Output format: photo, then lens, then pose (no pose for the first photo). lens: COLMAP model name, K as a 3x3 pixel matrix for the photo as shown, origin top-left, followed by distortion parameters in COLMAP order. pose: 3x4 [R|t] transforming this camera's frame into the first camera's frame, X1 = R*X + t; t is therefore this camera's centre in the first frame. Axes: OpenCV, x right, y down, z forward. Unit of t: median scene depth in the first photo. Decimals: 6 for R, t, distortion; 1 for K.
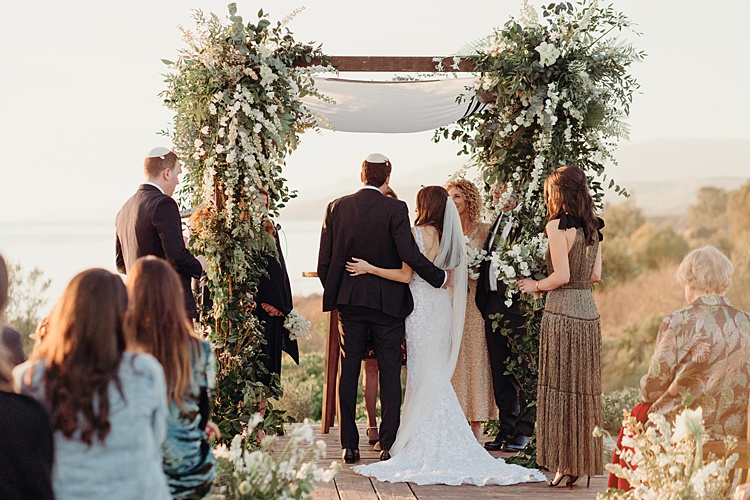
lens RADIAL K [[2232.8, 0, 375.1], [0, 2232.8, 245.4], [0, 0, 1]] dist [0.028822, 0.000000]
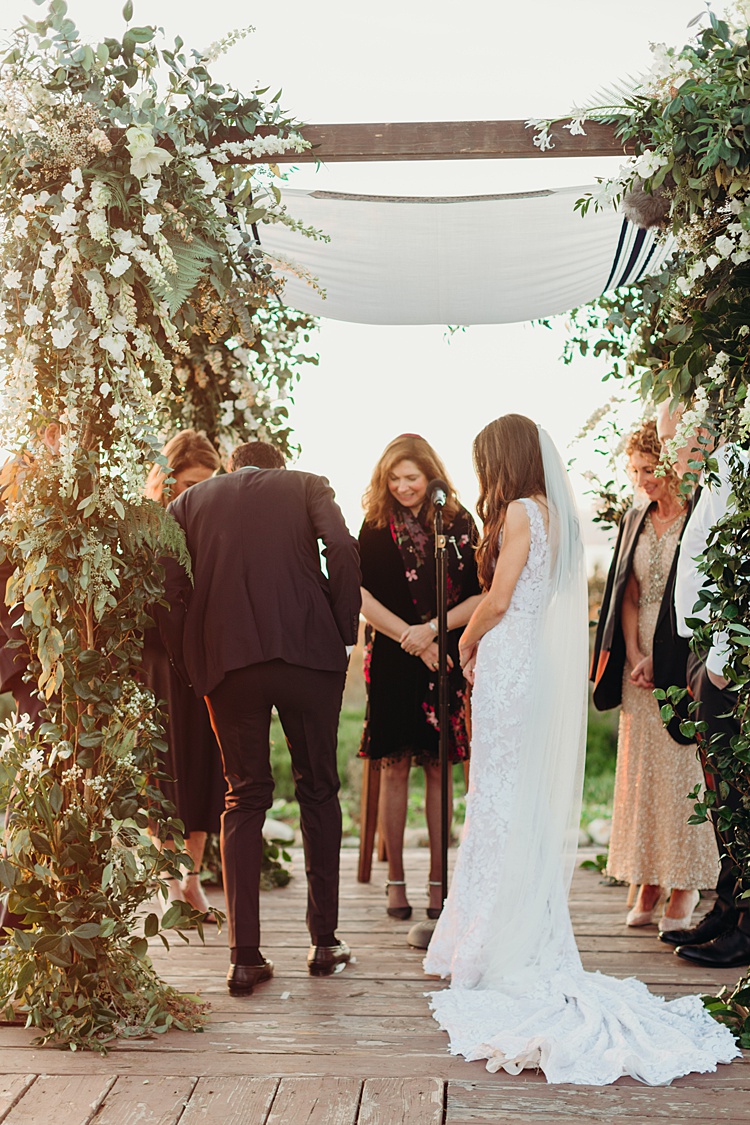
lens RADIAL K [[1765.1, 0, 364.8], [0, 1765.1, 555.5], [0, 0, 1]] dist [0.076747, 0.000000]
pose [[0.992348, -0.003616, -0.123420, 0.037648], [0.002730, 0.999969, -0.007344, 0.006768], [0.123442, 0.006951, 0.992327, 0.646506]]
